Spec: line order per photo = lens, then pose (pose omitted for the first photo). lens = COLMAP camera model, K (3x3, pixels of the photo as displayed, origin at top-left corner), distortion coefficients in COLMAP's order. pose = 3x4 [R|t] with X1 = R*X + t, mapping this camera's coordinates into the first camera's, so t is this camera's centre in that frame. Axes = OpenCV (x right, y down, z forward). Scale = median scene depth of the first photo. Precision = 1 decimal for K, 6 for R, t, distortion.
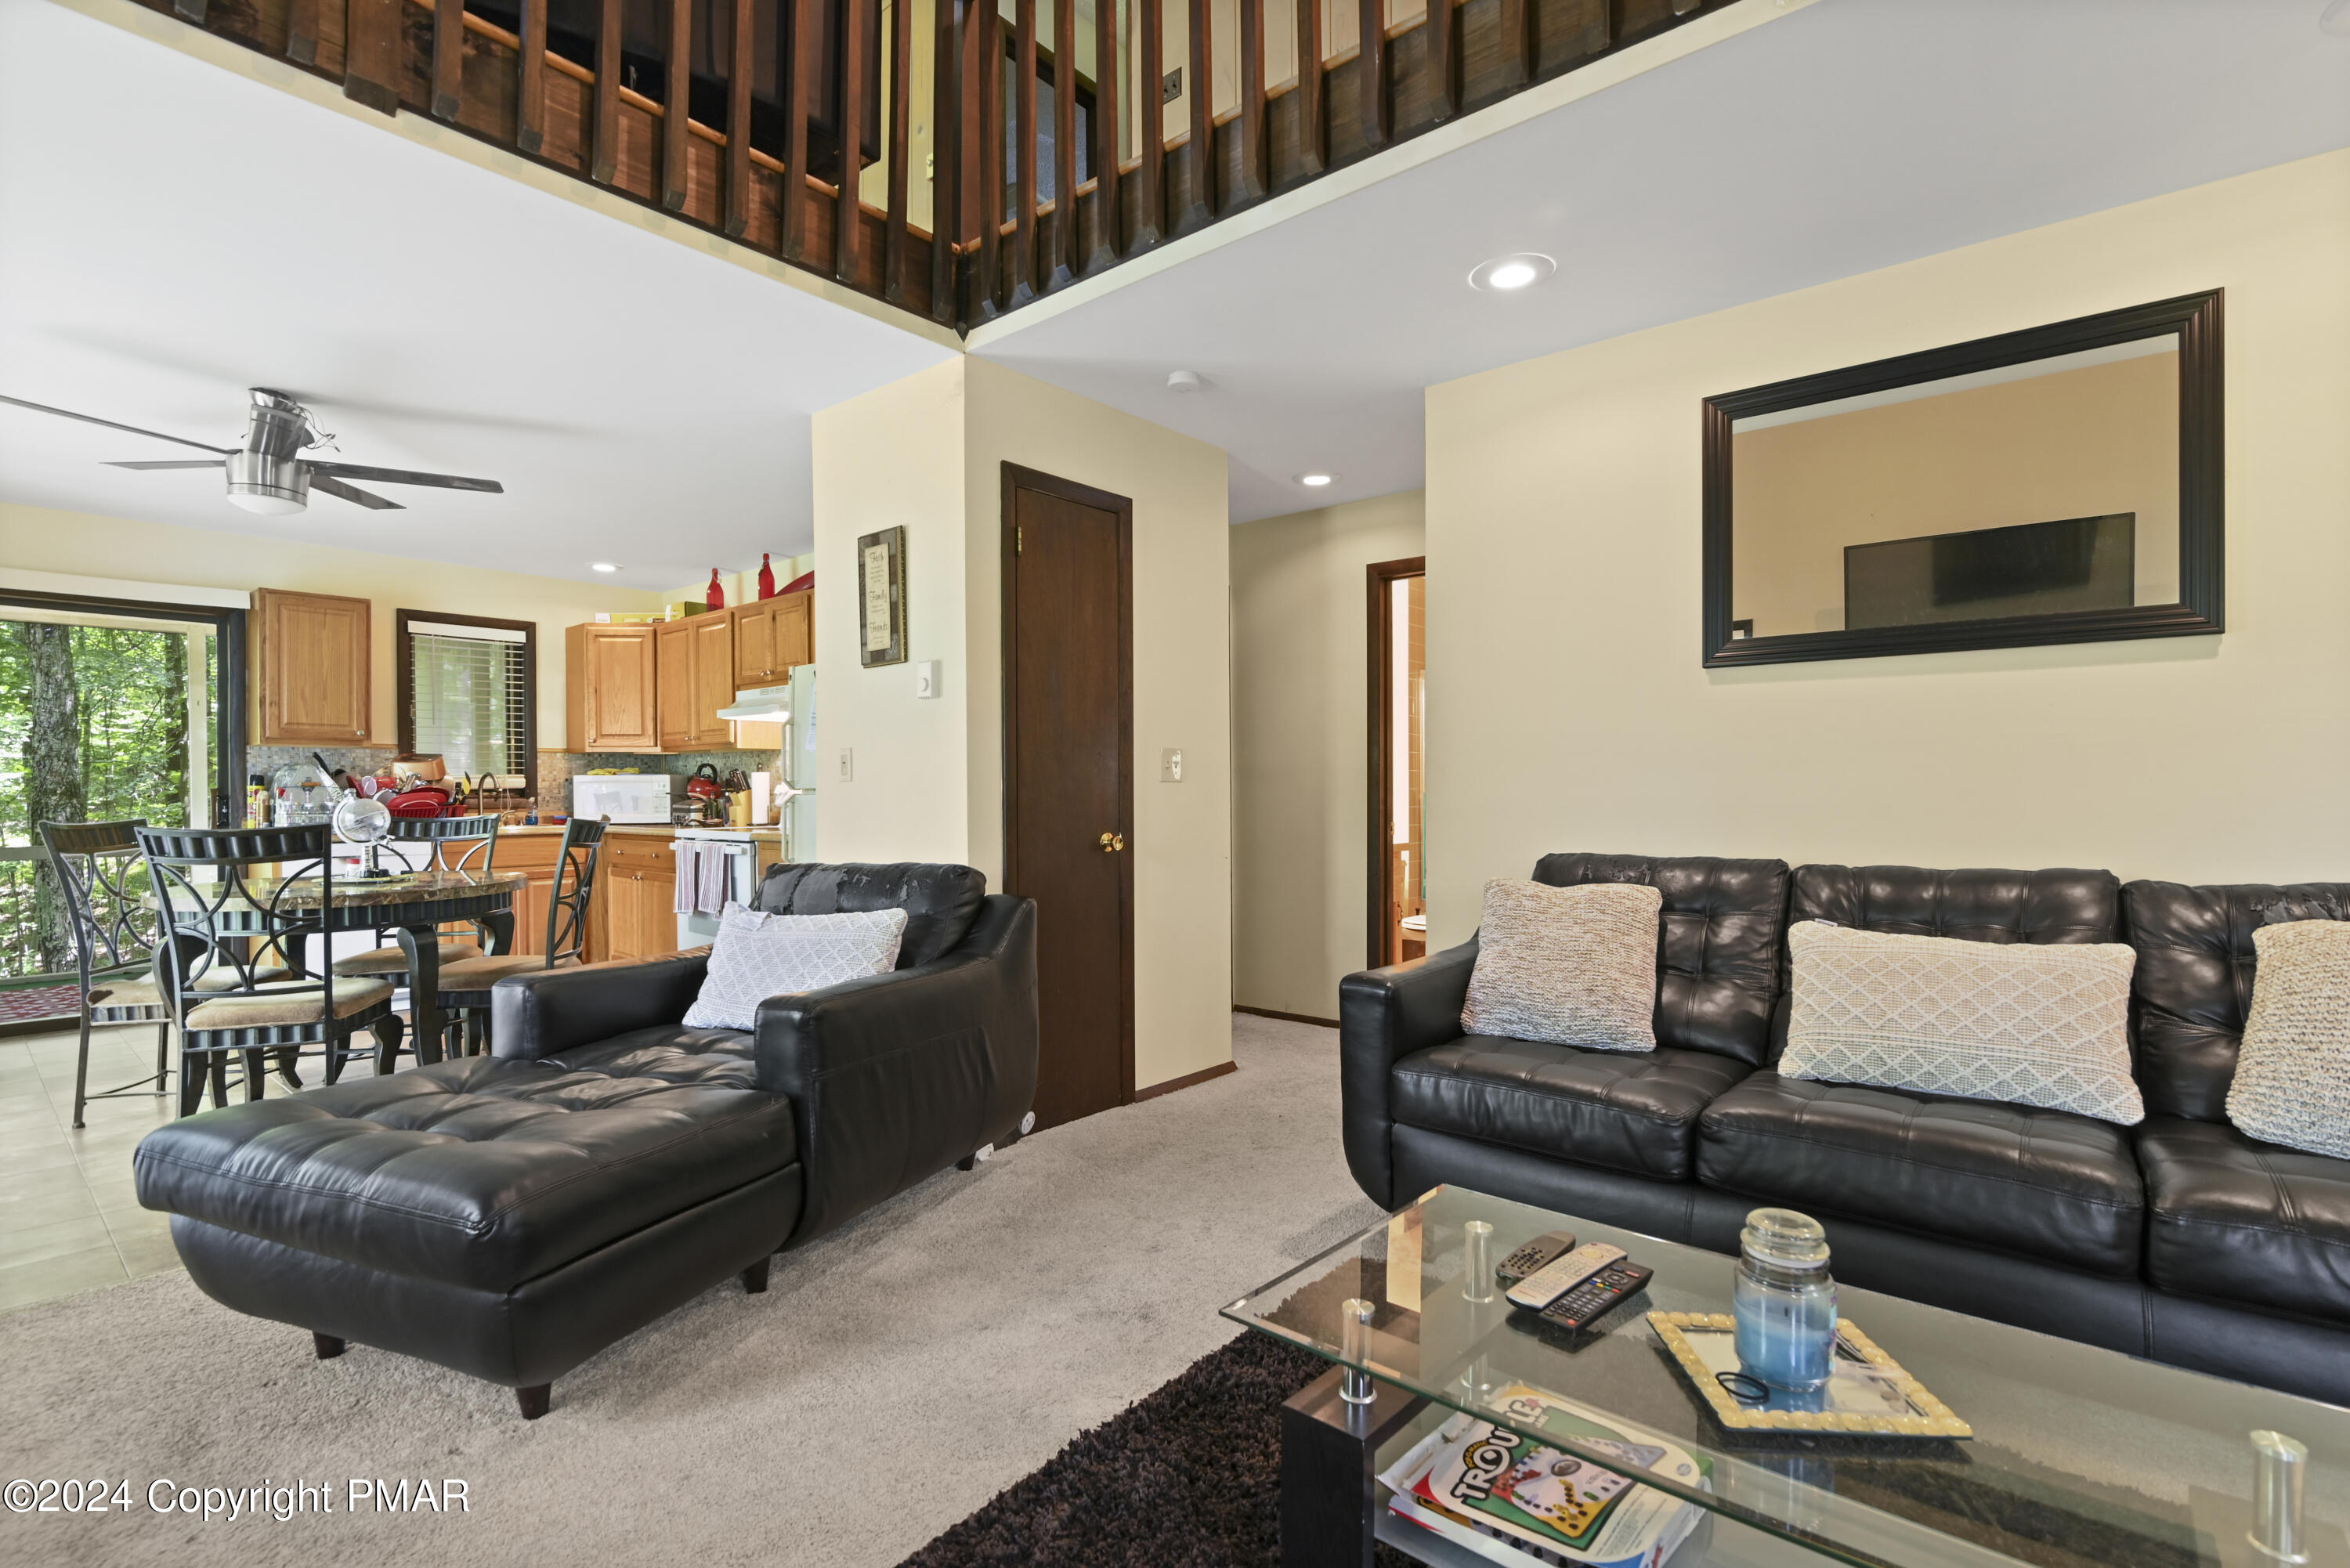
lens RADIAL K [[1104.9, 0, 1190.6], [0, 1104.9, 797.1], [0, 0, 1]] dist [0.001763, -0.000650]
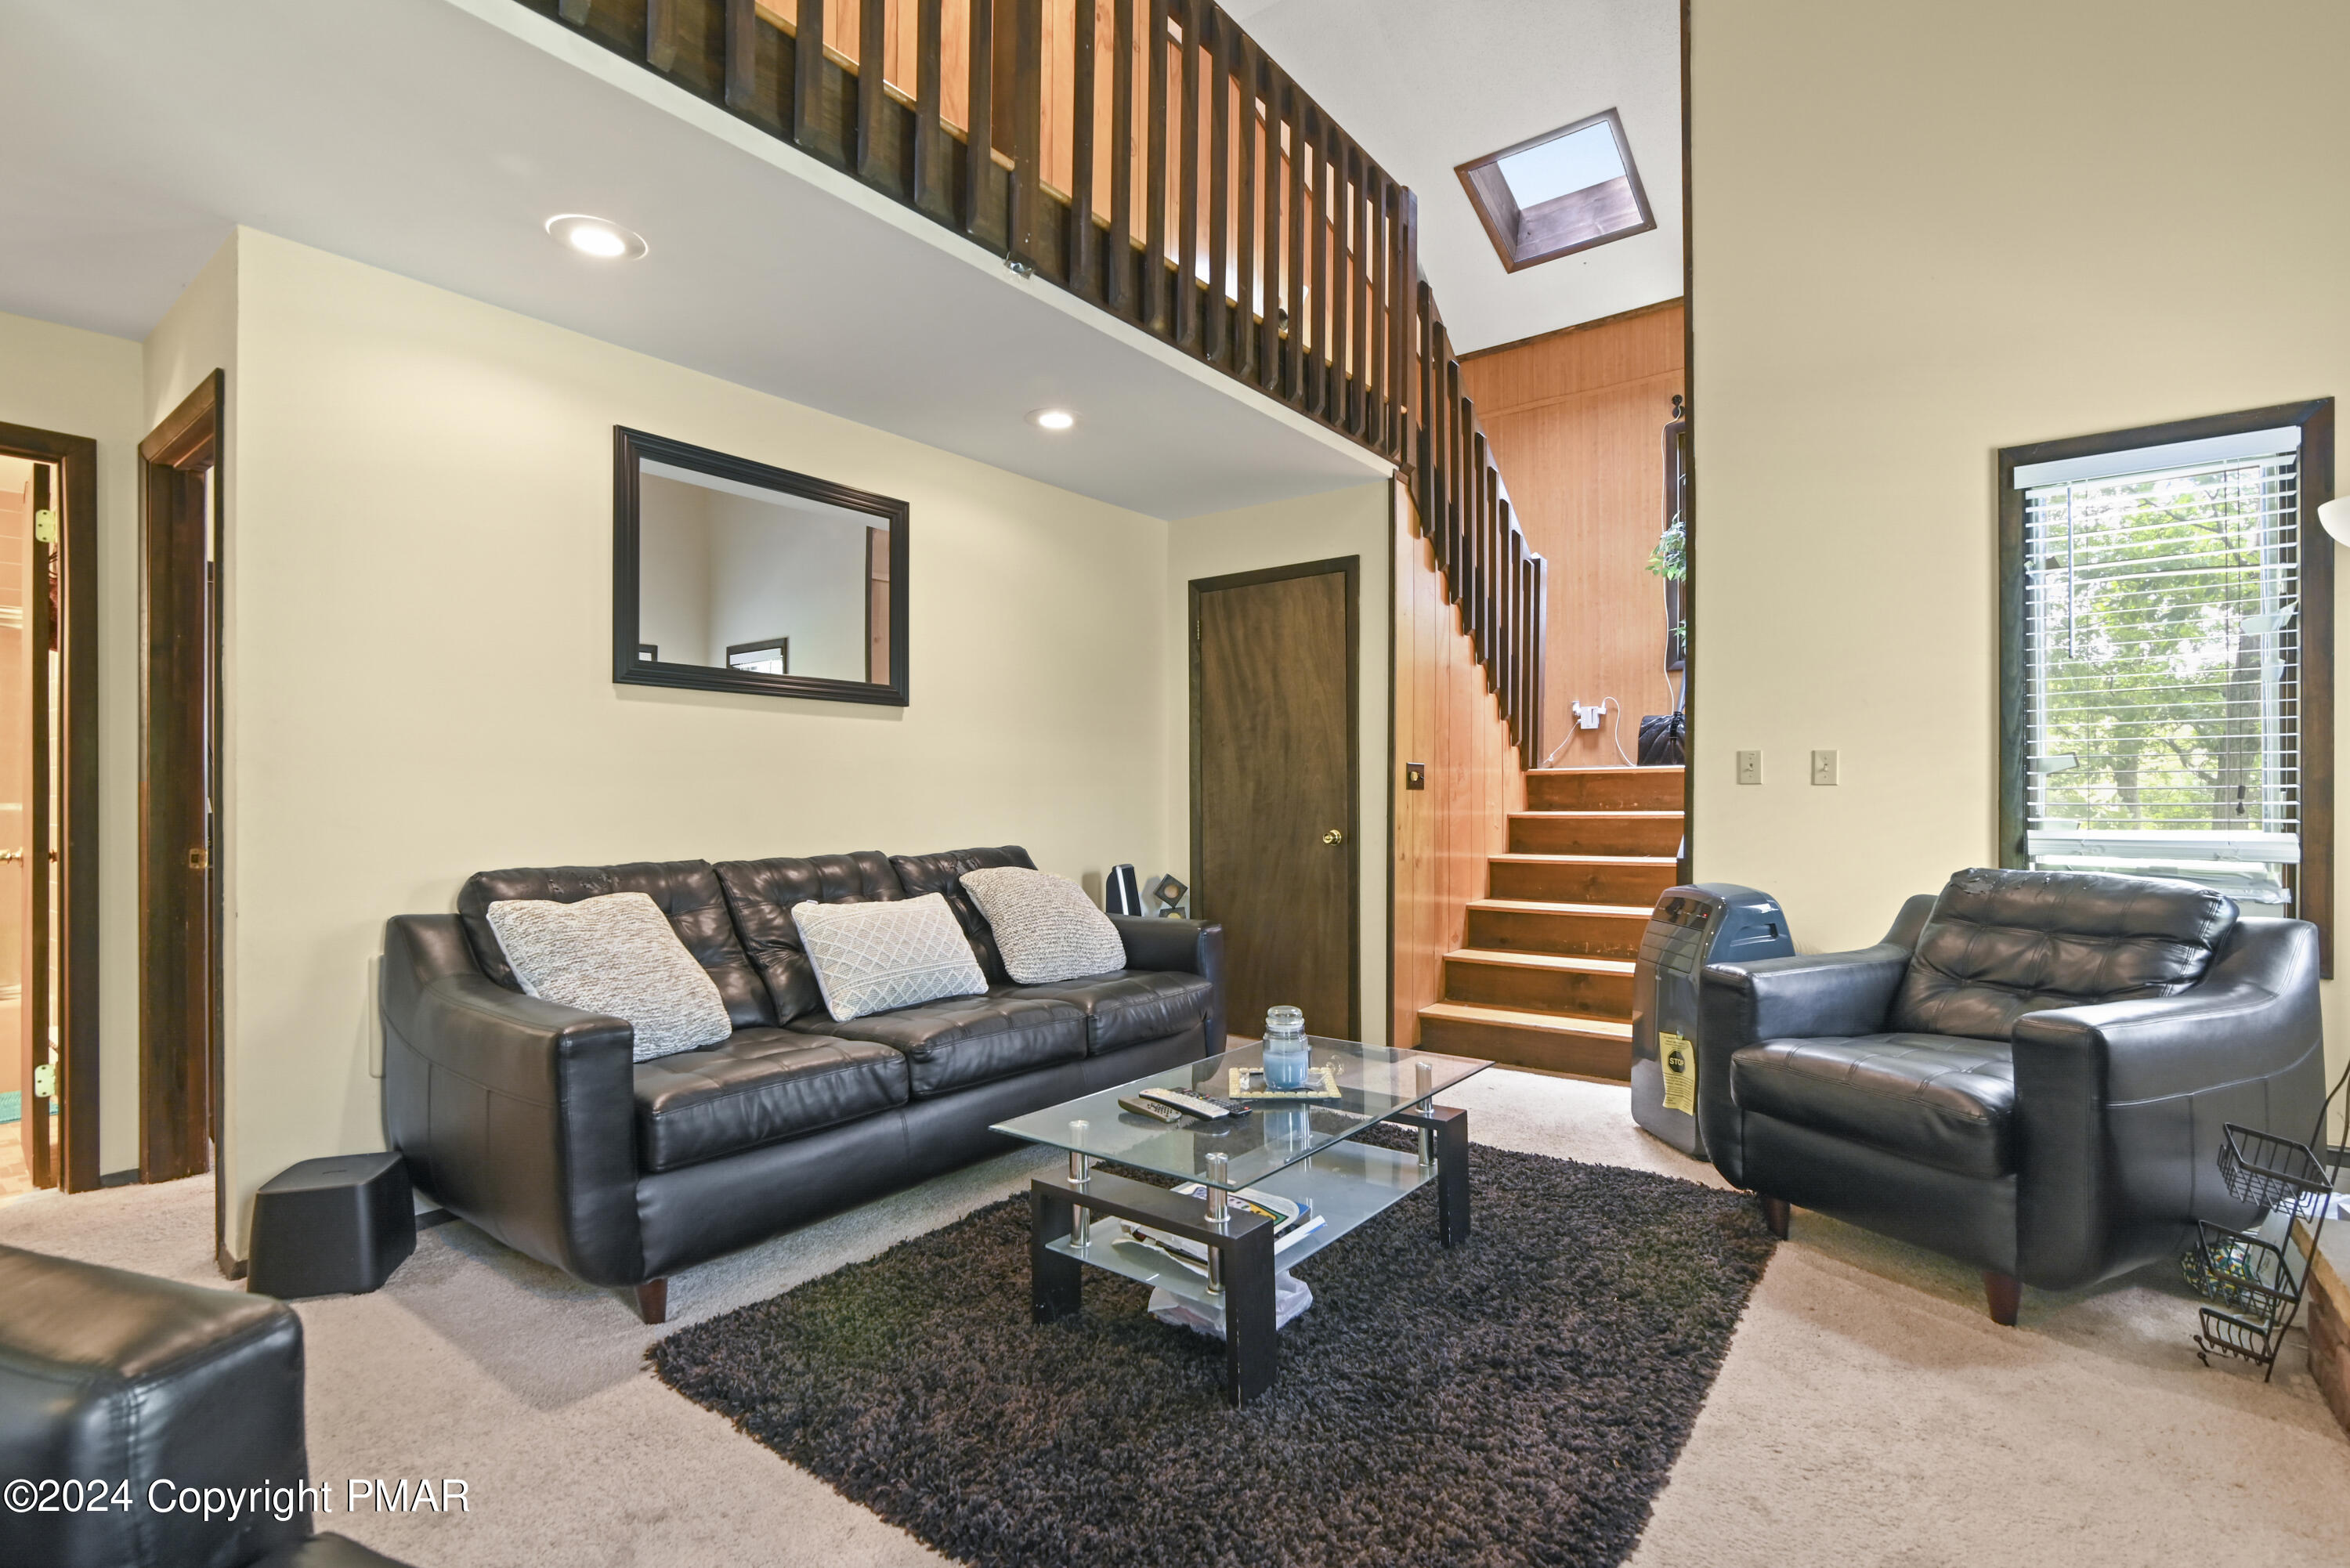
lens RADIAL K [[1104.9, 0, 1175.7], [0, 1104.9, 797.4], [0, 0, 1]] dist [0.001763, -0.000650]
pose [[-0.046994, 0.001372, 0.998894, -0.361381], [0.006797, 0.999976, -0.001054, -0.002257], [-0.998872, 0.006740, -0.047002, 0.312612]]
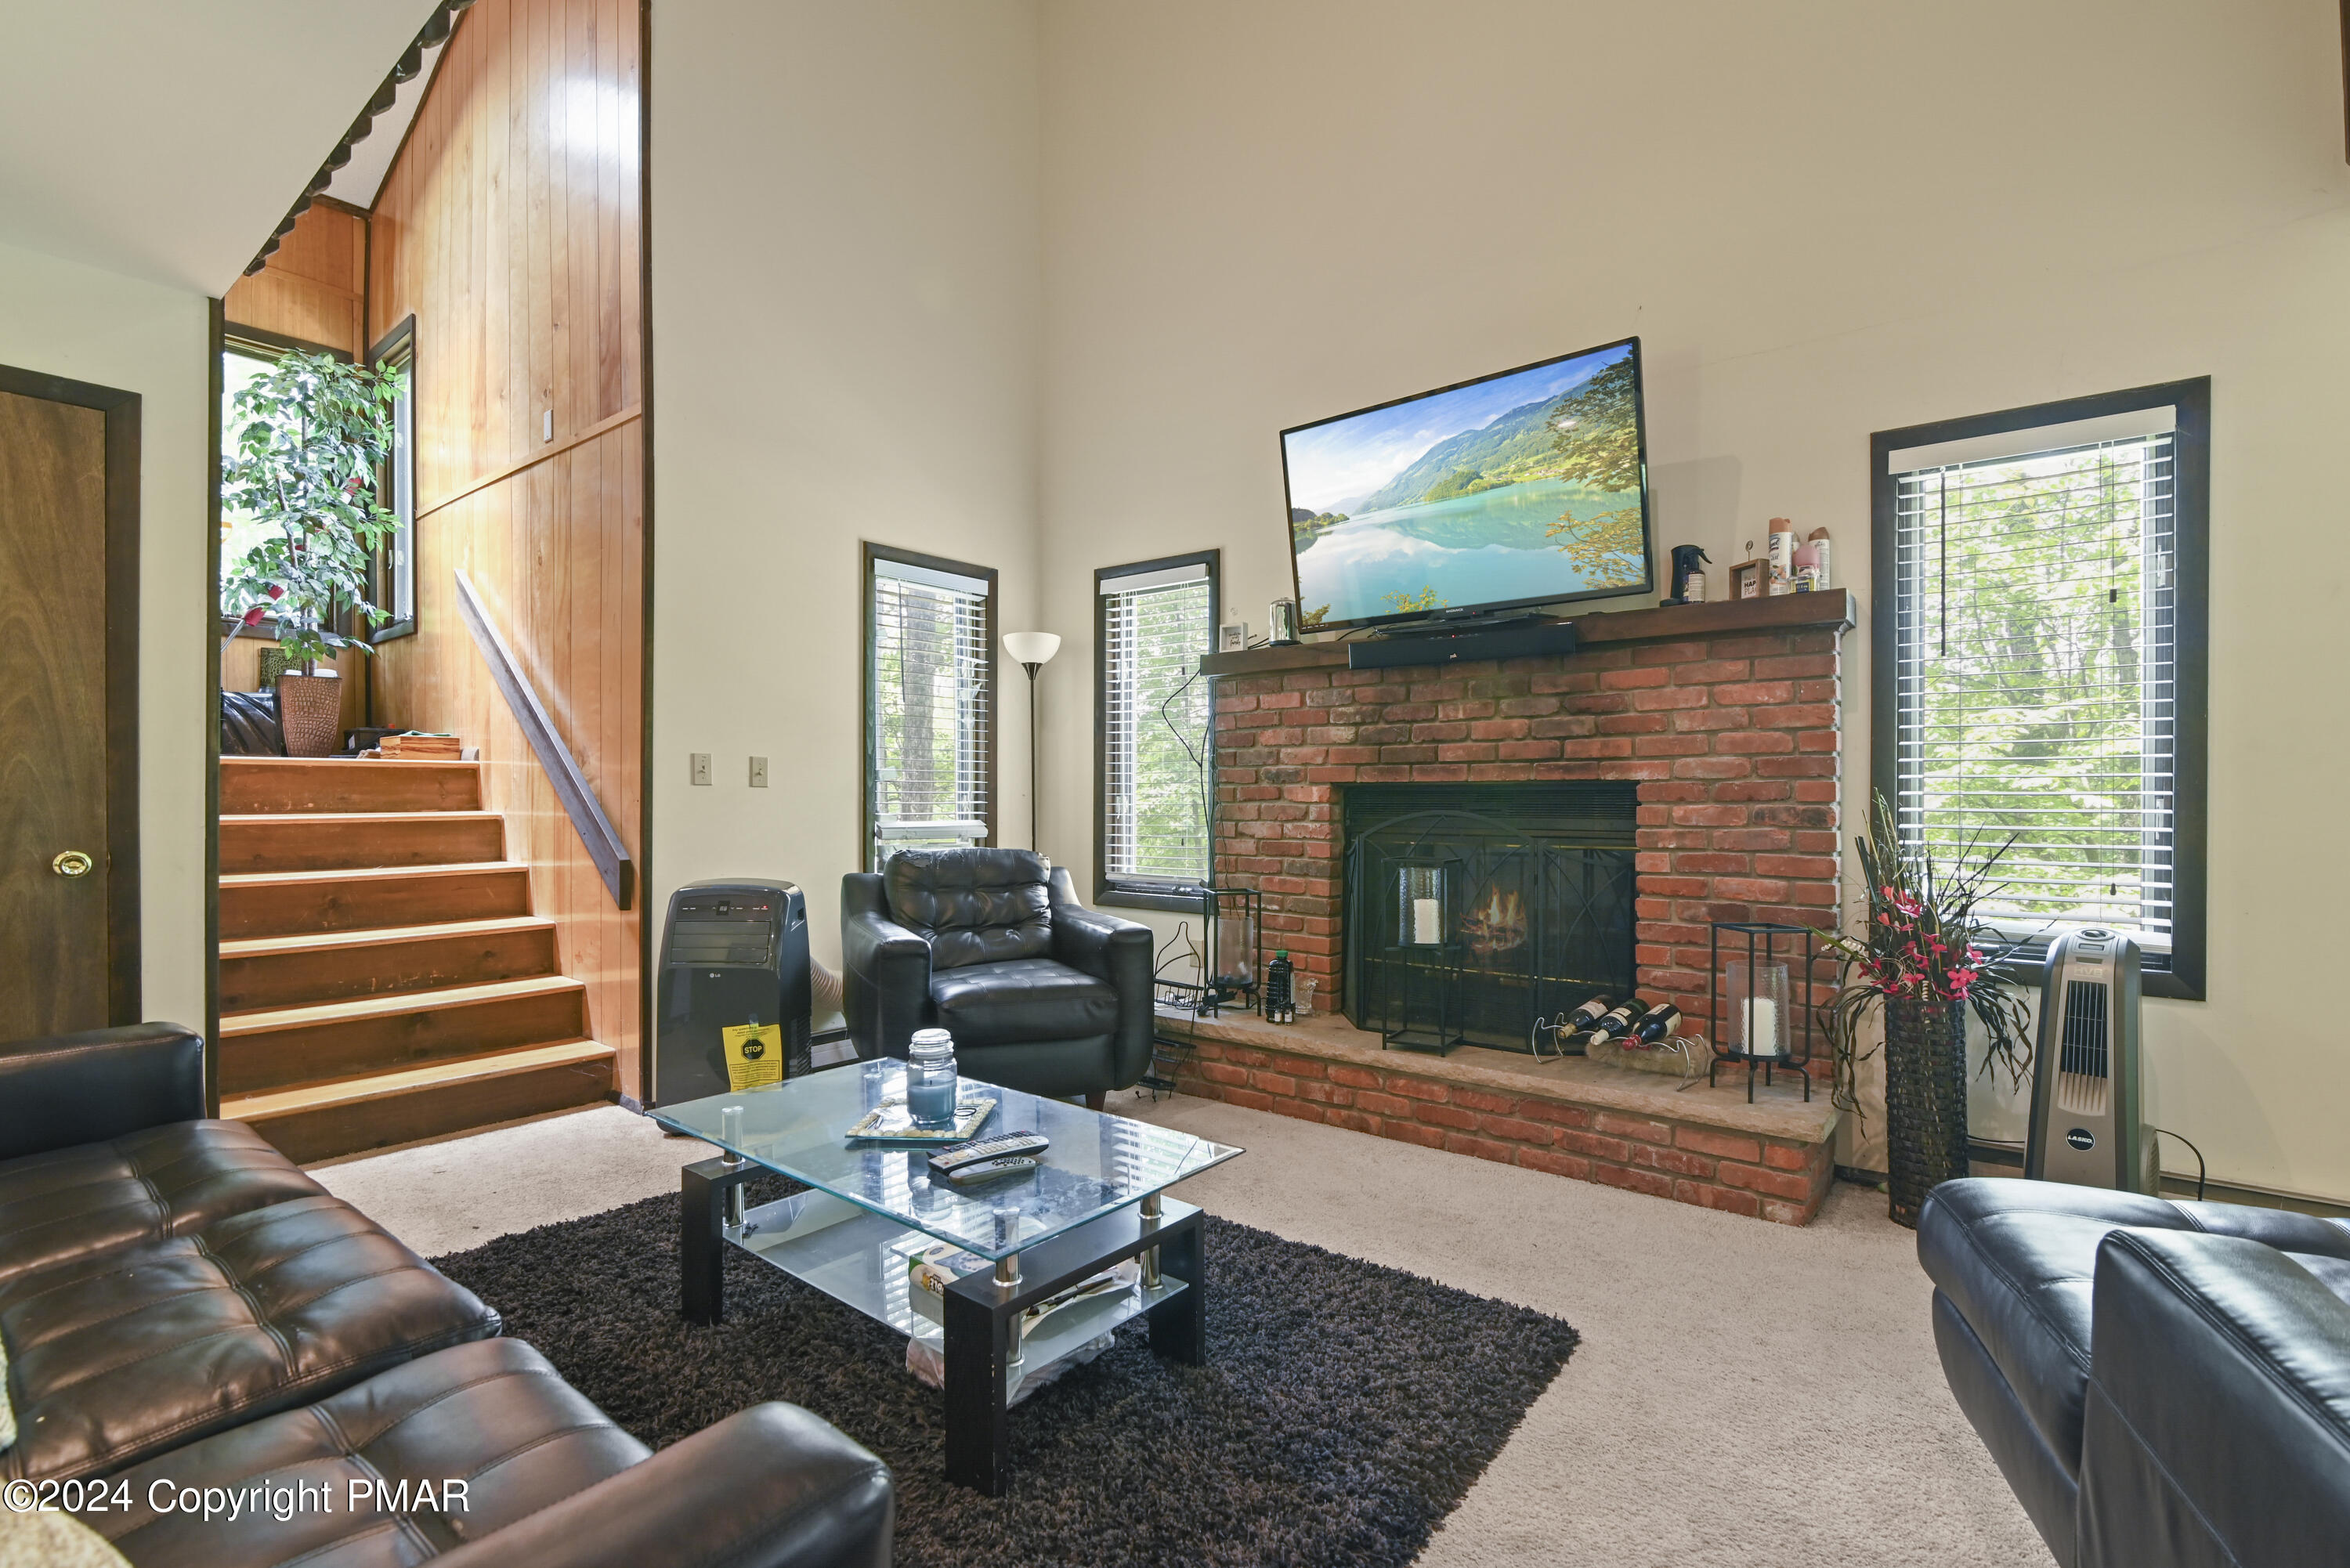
lens RADIAL K [[1104.9, 0, 1168.8], [0, 1104.9, 782.4], [0, 0, 1]] dist [0.001763, -0.000650]
pose [[-0.999929, -0.000975, -0.011896, 0.037588], [-0.000827, 0.999922, -0.012470, -0.001551], [0.011908, -0.012459, -0.999851, 0.684423]]
